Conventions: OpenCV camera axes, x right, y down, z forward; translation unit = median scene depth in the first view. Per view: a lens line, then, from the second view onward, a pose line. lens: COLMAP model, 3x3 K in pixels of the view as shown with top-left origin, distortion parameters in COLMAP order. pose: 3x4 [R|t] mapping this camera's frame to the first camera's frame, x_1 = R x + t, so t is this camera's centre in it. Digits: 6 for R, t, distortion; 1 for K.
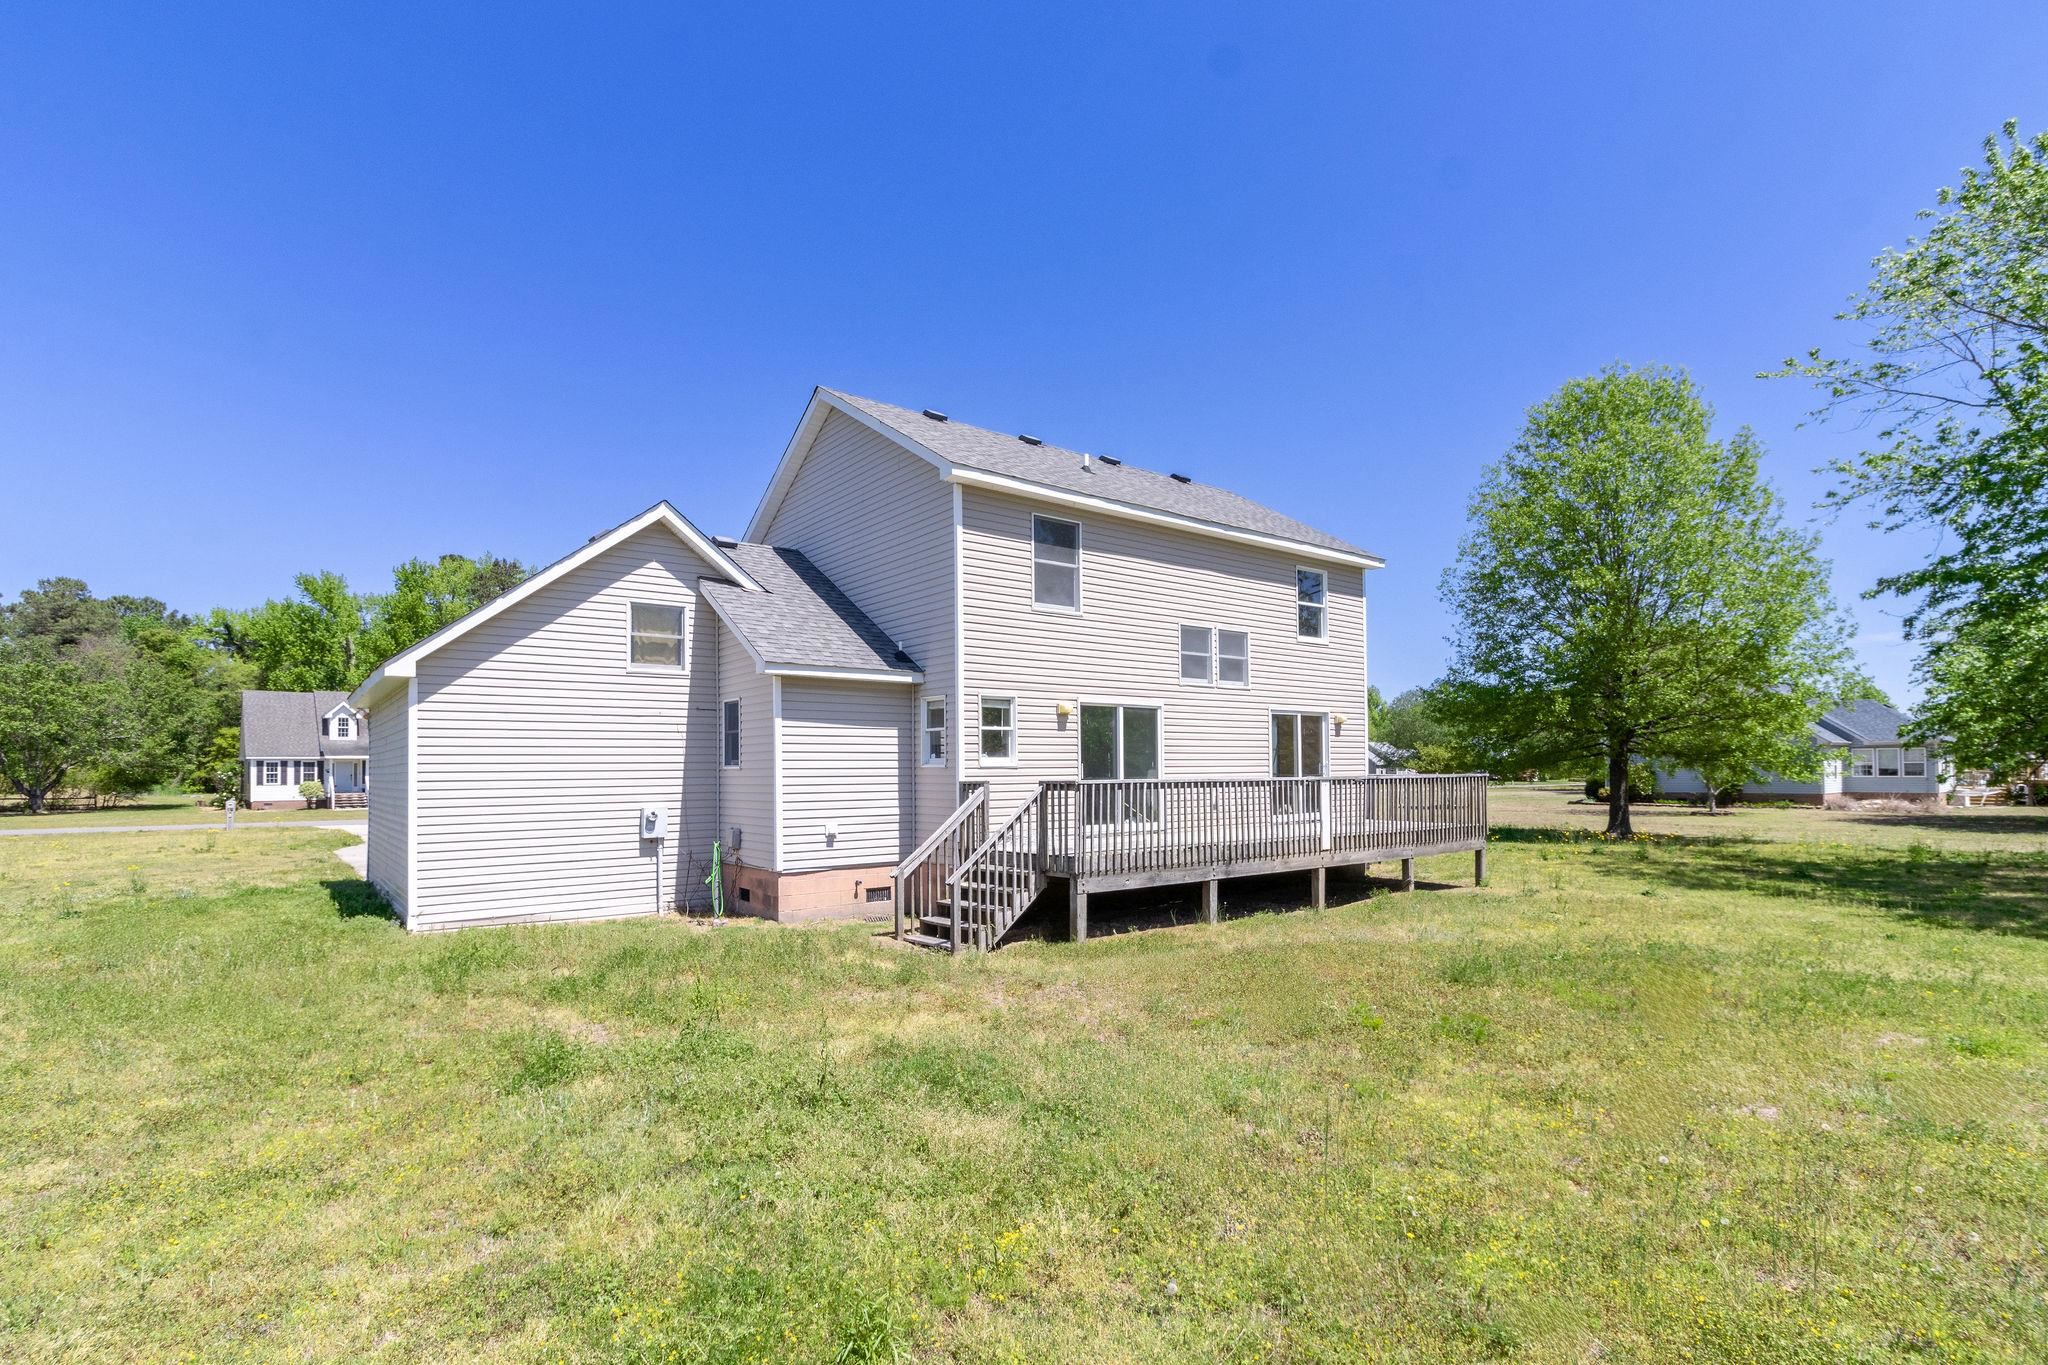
lens RADIAL K [[953.5, 0, 1027.1], [0, 953.5, 770.0], [0, 0, 1]] dist [0.008312, -0.000281]
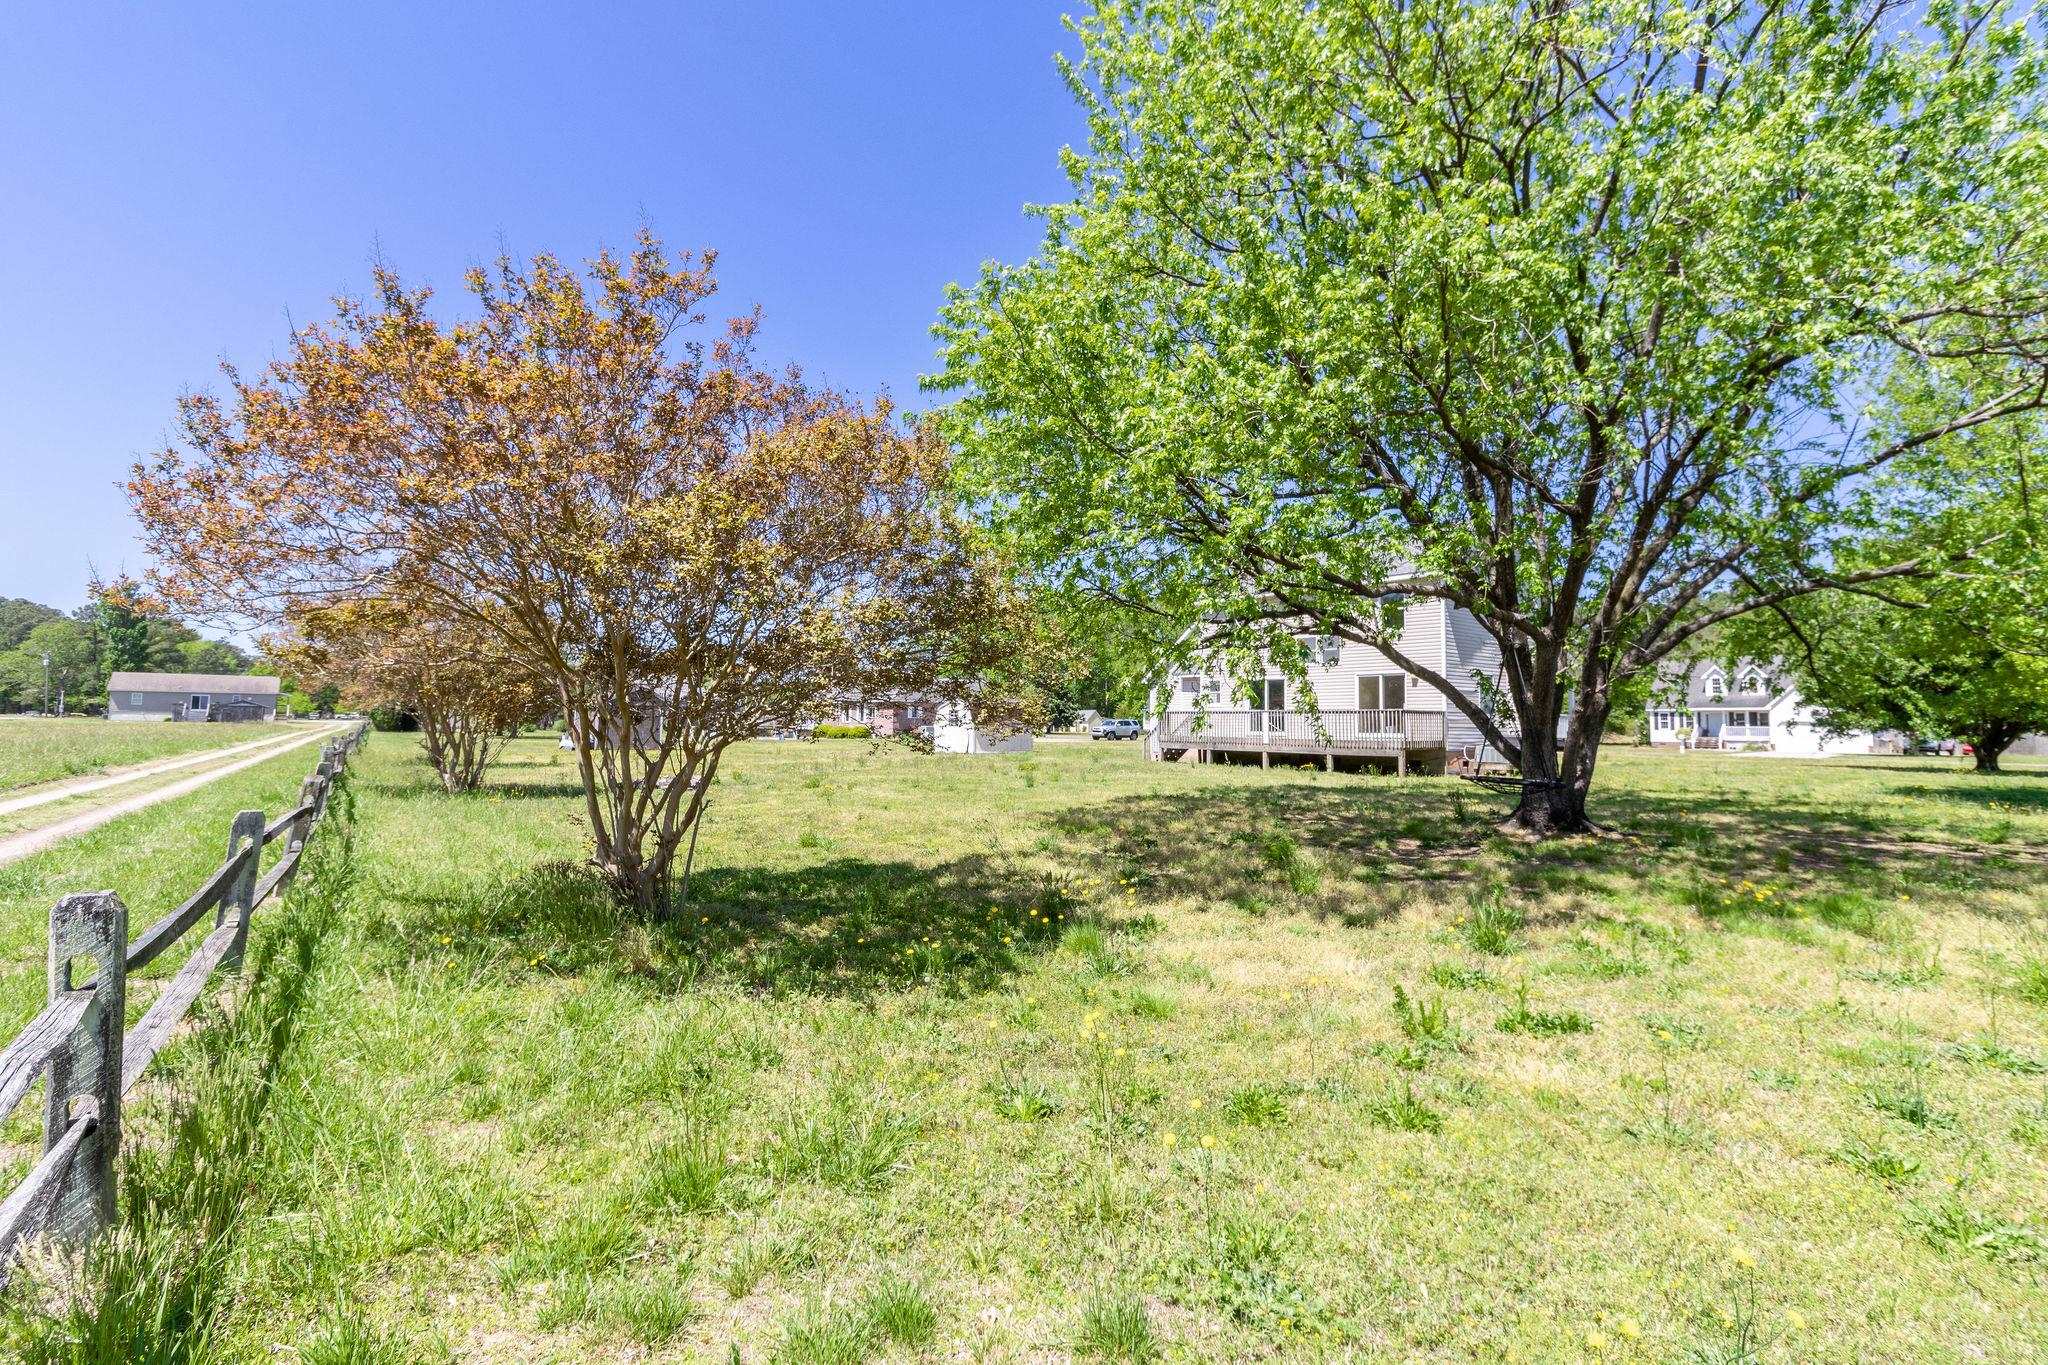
lens RADIAL K [[953.5, 0, 1048.6], [0, 953.5, 681.4], [0, 0, 1]] dist [0.008312, -0.000281]
pose [[0.017752, -0.036600, -0.999172, 2.361808], [-0.010845, 0.999264, -0.036796, 0.026026], [0.999784, 0.011490, 0.017342, 0.440610]]
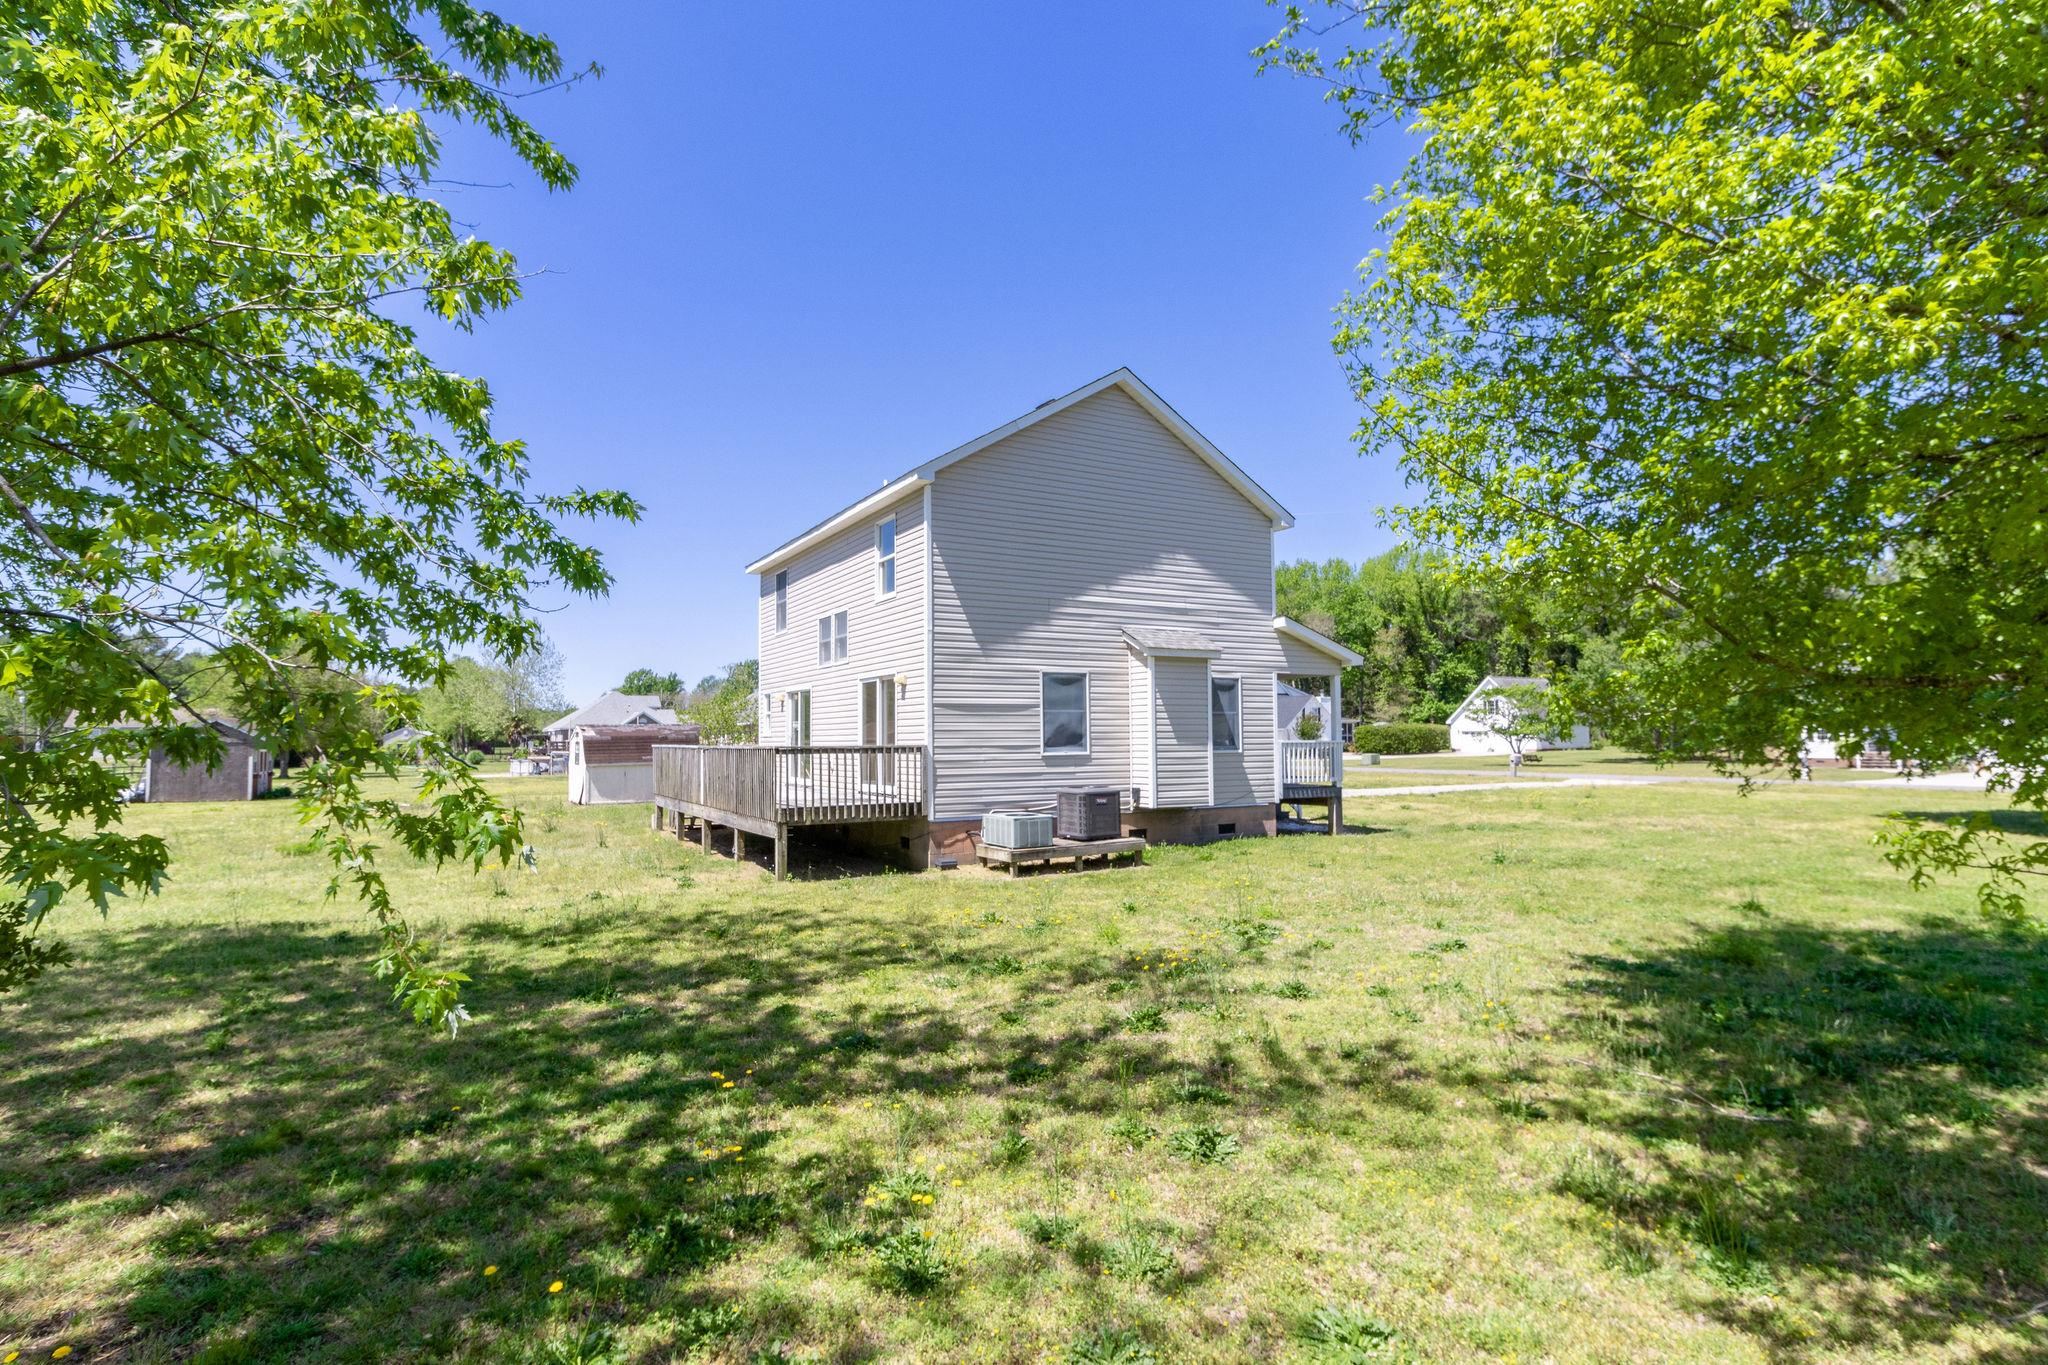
lens RADIAL K [[1018.6, 0, 1048.3], [0, 1018.6, 722.0], [0, 0, 1]] dist [0.004137, -0.001632]
pose [[-0.128243, -0.006277, -0.991723, 1.492926], [0.006952, 0.999950, -0.007228, -0.009214], [0.991718, -0.007822, -0.128193, 1.537420]]
